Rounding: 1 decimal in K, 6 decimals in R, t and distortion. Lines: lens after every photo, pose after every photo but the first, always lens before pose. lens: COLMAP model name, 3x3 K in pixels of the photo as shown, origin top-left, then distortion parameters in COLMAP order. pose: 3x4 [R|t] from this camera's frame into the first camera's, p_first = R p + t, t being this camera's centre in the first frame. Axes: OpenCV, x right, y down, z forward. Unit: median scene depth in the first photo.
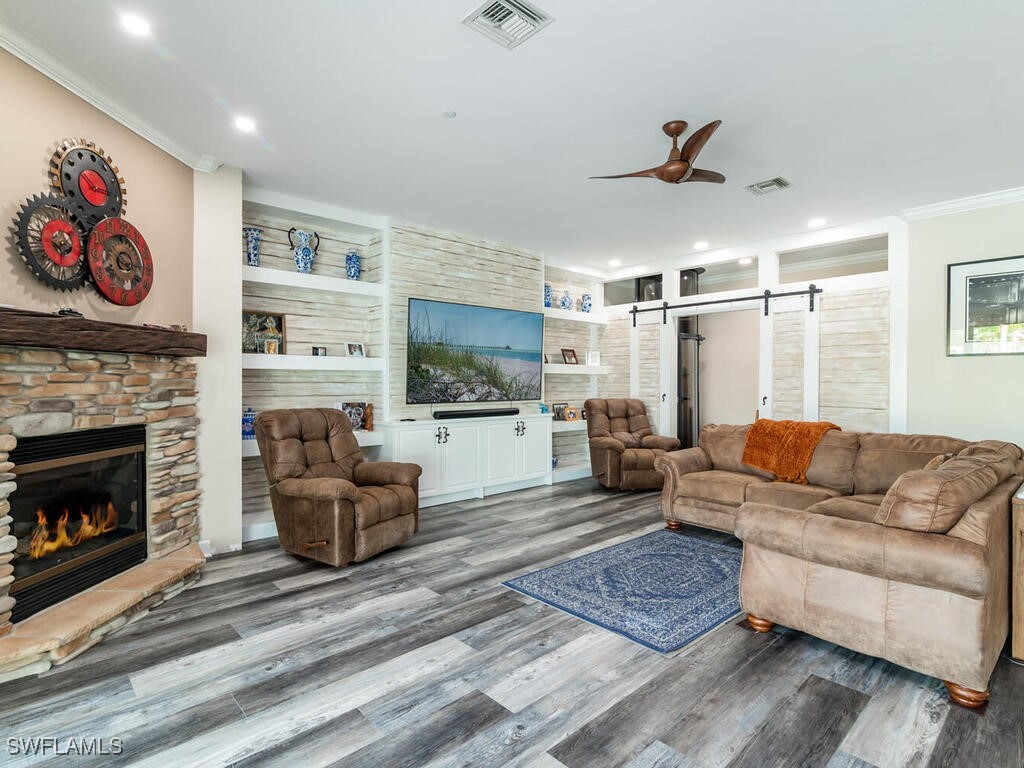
lens RADIAL K [[524.5, 0, 508.4], [0, 524.5, 383.2], [0, 0, 1]] dist [-0.000161, 0.000387]
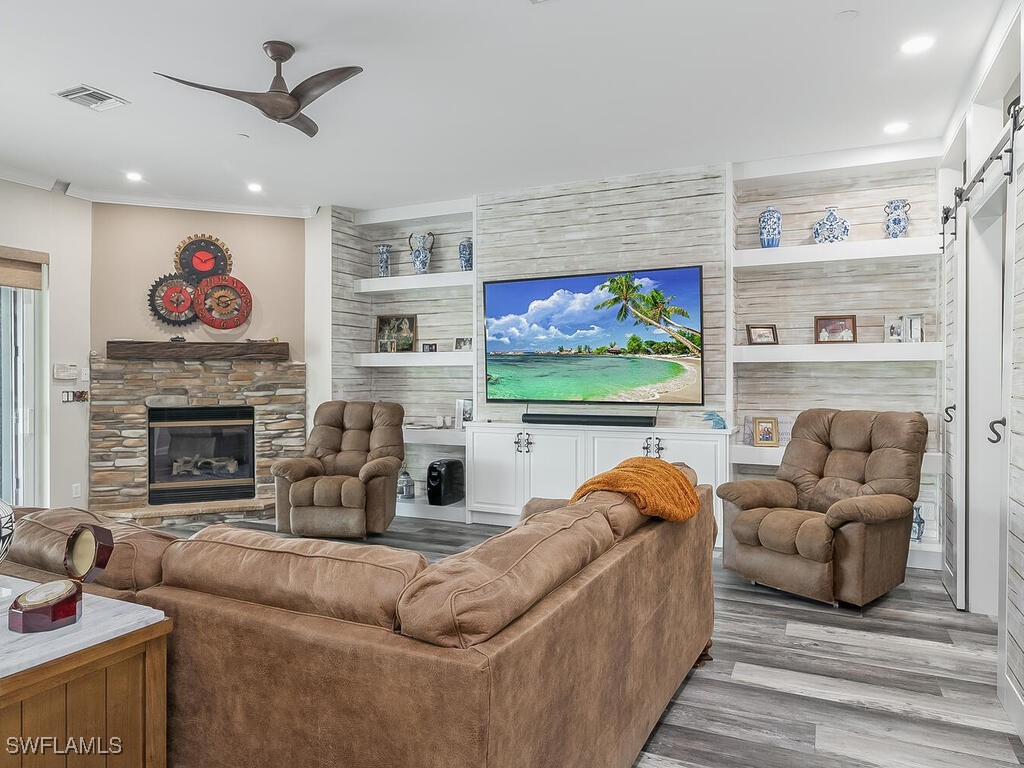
lens RADIAL K [[679.3, 0, 509.9], [0, 679.3, 383.2], [0, 0, 1]] dist [-0.004954, -0.000808]
pose [[0.381129, 0.007952, -0.924488, 0.966691], [-0.000187, 0.999964, 0.008523, -0.002772], [0.924522, -0.003075, 0.381117, 0.665427]]
